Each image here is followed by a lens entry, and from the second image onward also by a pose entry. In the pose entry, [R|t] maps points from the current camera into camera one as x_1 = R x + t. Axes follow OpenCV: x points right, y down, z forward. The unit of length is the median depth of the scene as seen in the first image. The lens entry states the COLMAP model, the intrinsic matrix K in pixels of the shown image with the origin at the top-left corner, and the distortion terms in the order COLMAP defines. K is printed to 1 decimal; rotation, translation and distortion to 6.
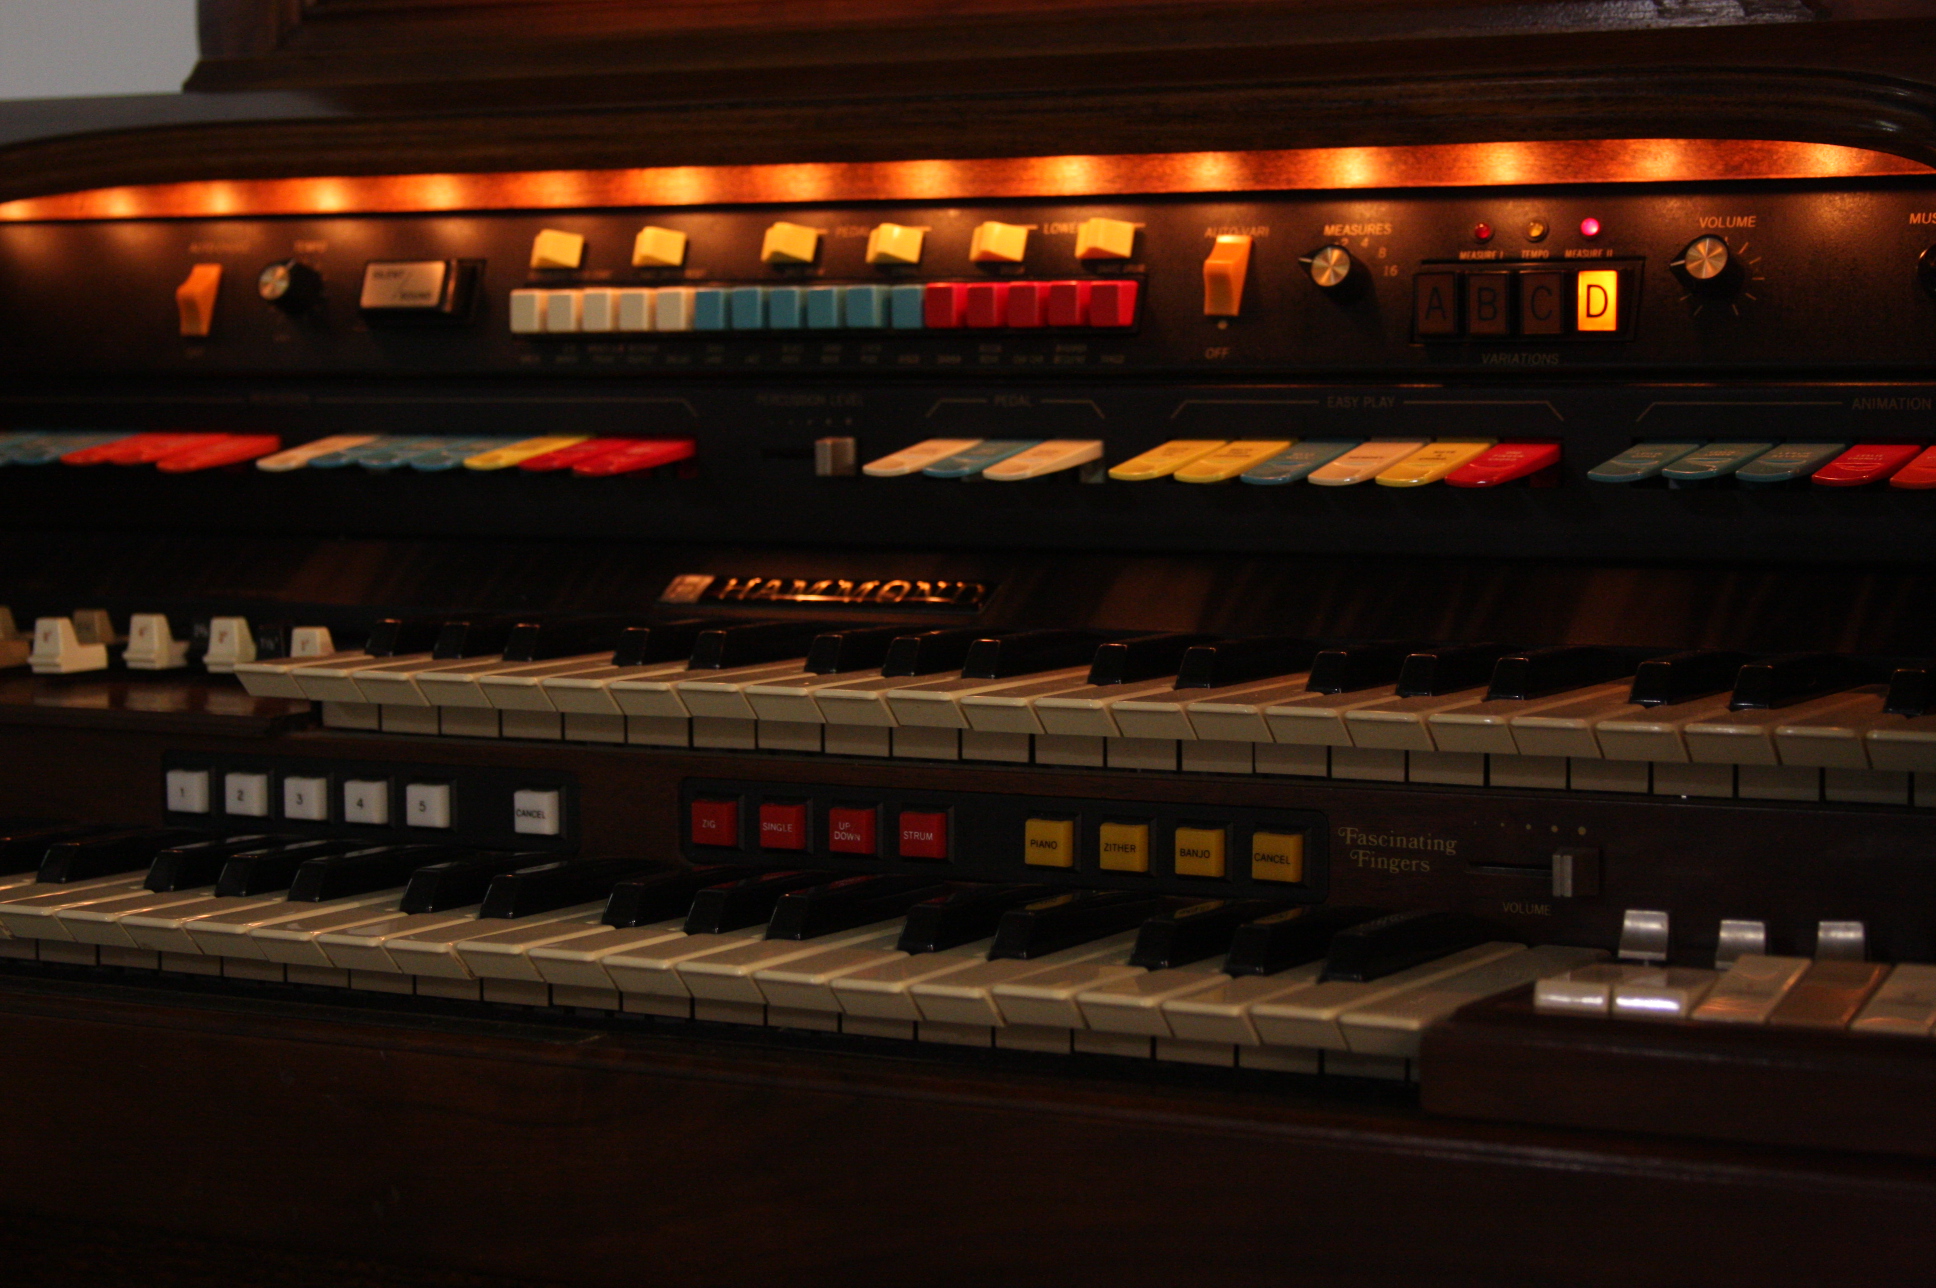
lens RADIAL K [[4124.3, 0, 973.2], [0, 4124.3, 645.0], [0, 0, 1]] dist [0.022259, 0.000000]
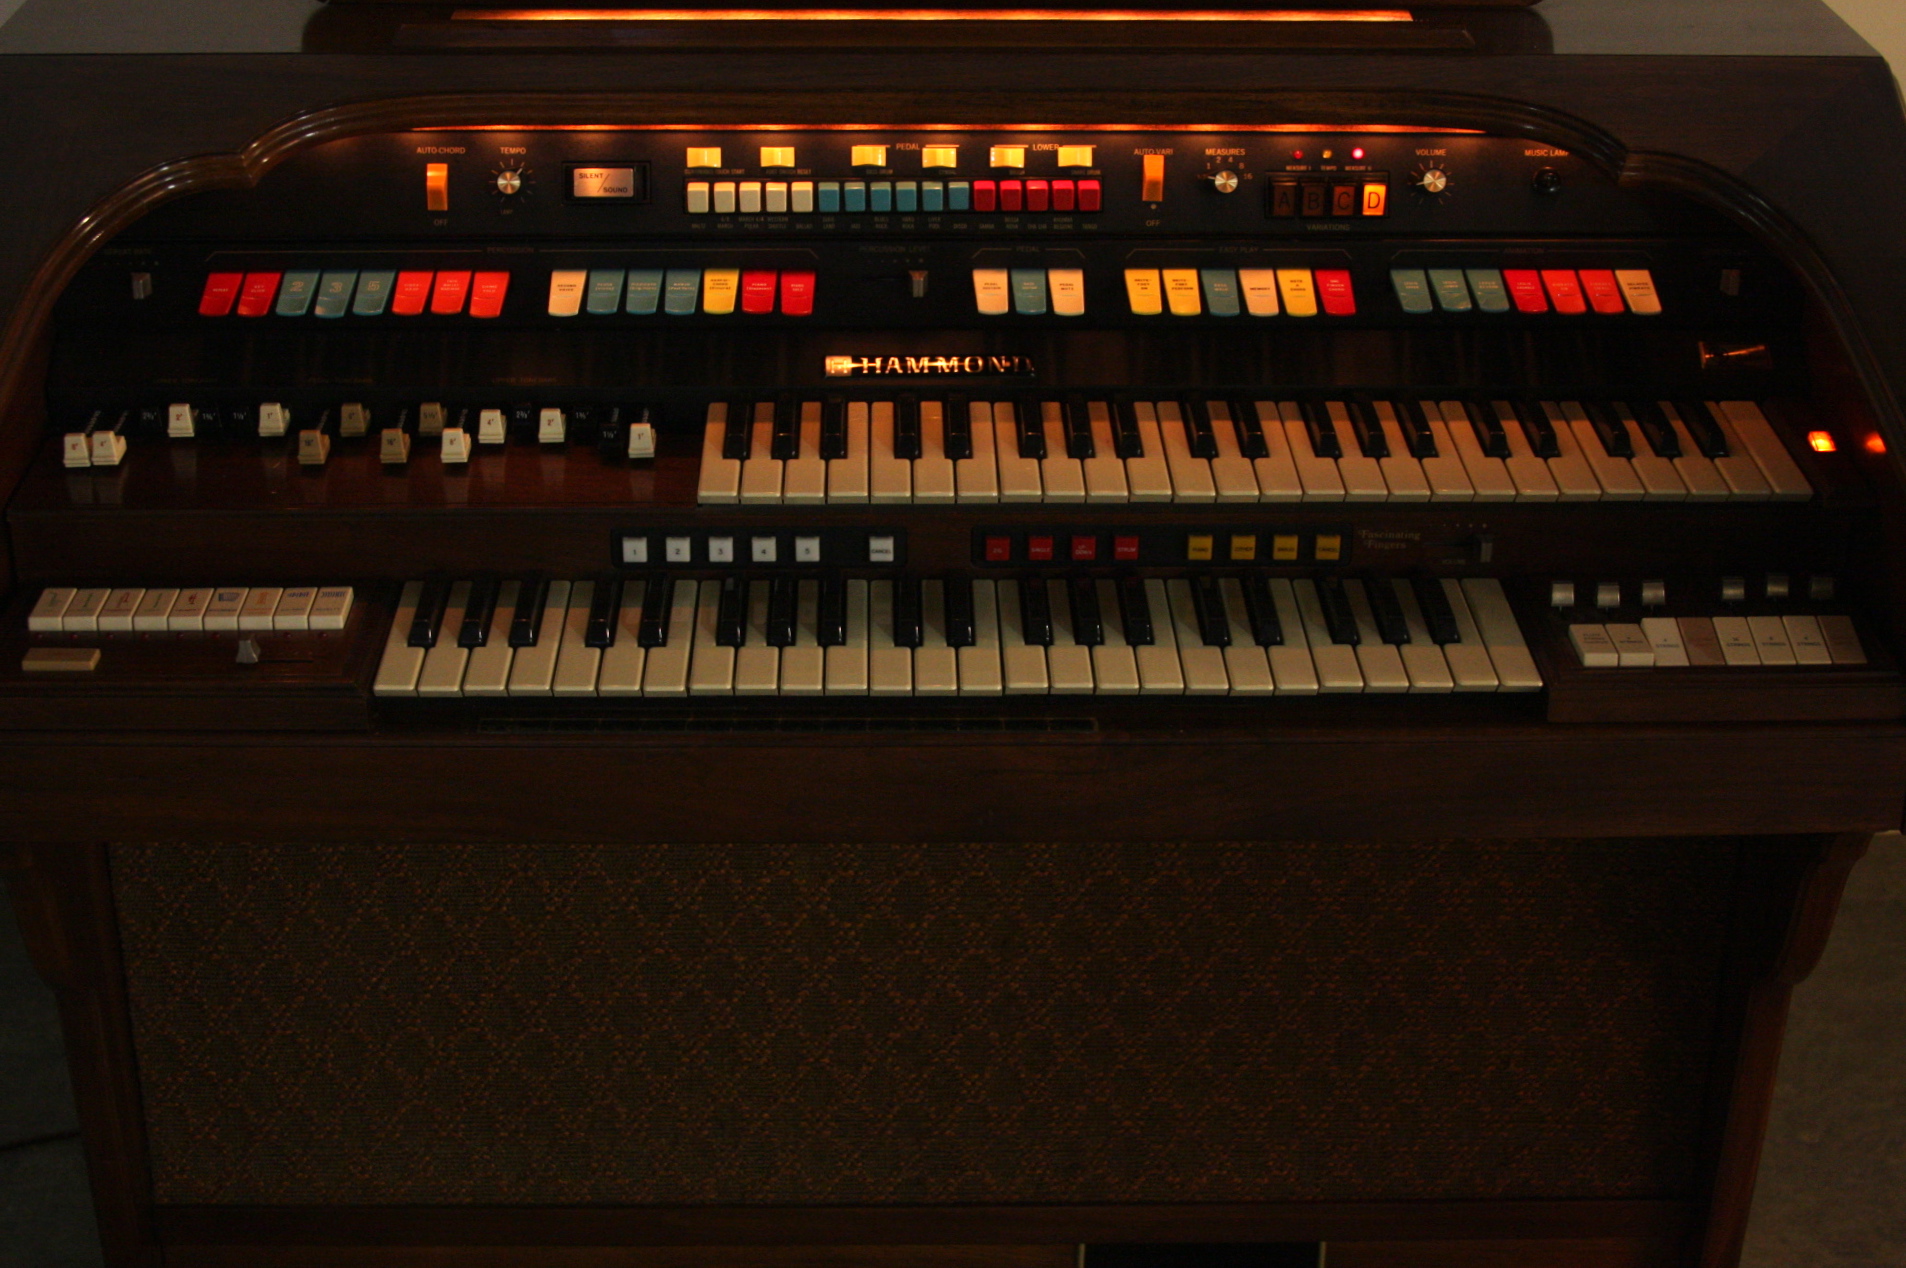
lens RADIAL K [[3098.9, 0, 958.5], [0, 3098.9, 650.7], [0, 0, 1]] dist [-0.082534, 0.000000]
pose [[0.860972, -0.214202, 0.461350, -0.704337], [0.023253, 0.922633, 0.384978, -0.435309], [-0.508120, -0.320728, 0.799342, -0.118668]]
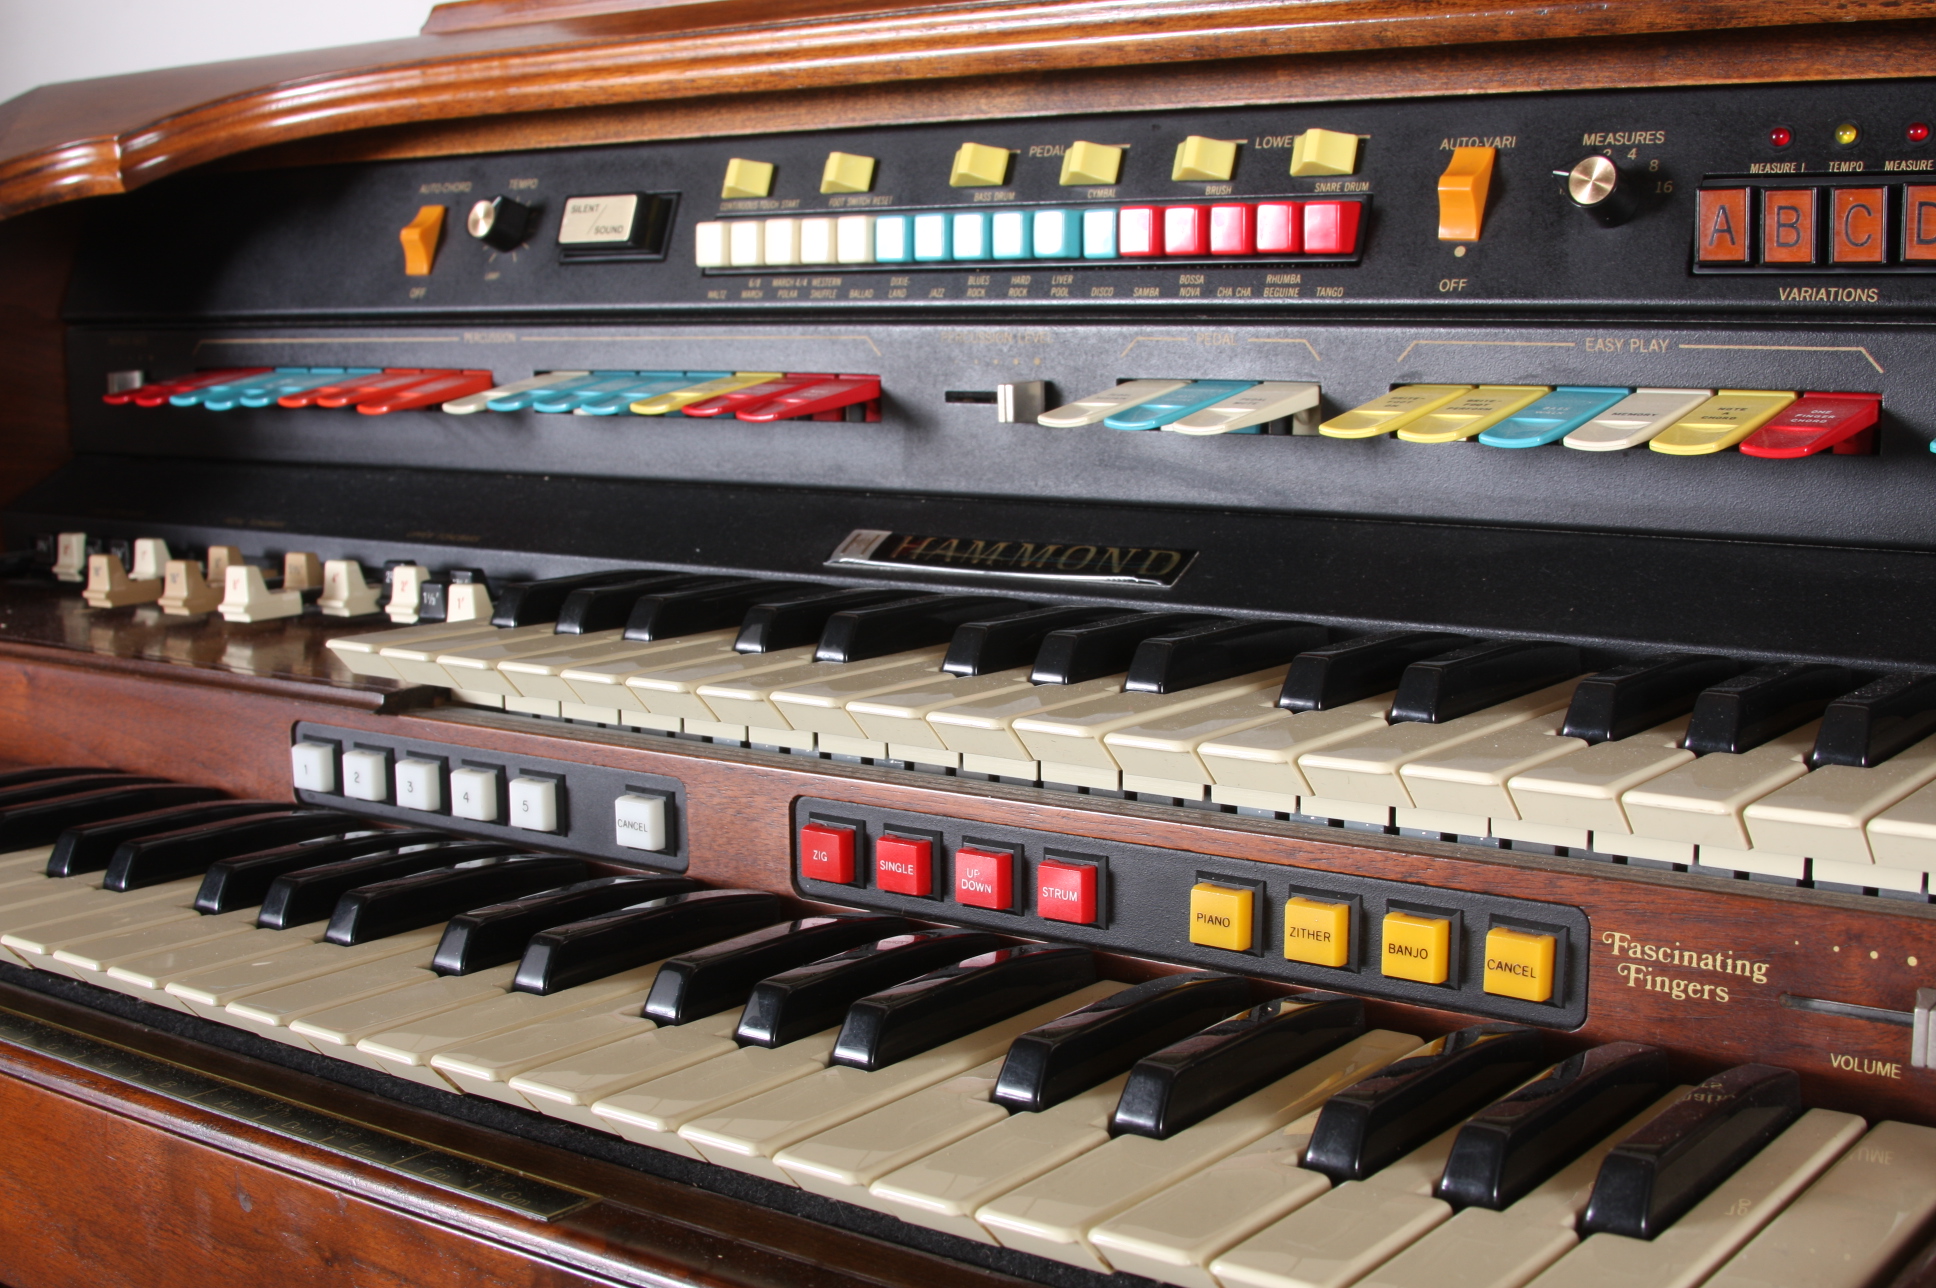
lens RADIAL K [[2506.8, 0, 959.8], [0, 2506.8, 650.4], [0, 0, 1]] dist [-0.143898, 0.000000]
pose [[0.990401, 0.016017, -0.137293, 0.030860], [-0.006366, 0.997495, 0.070447, -0.032086], [0.138078, -0.068897, 0.988022, 0.488542]]
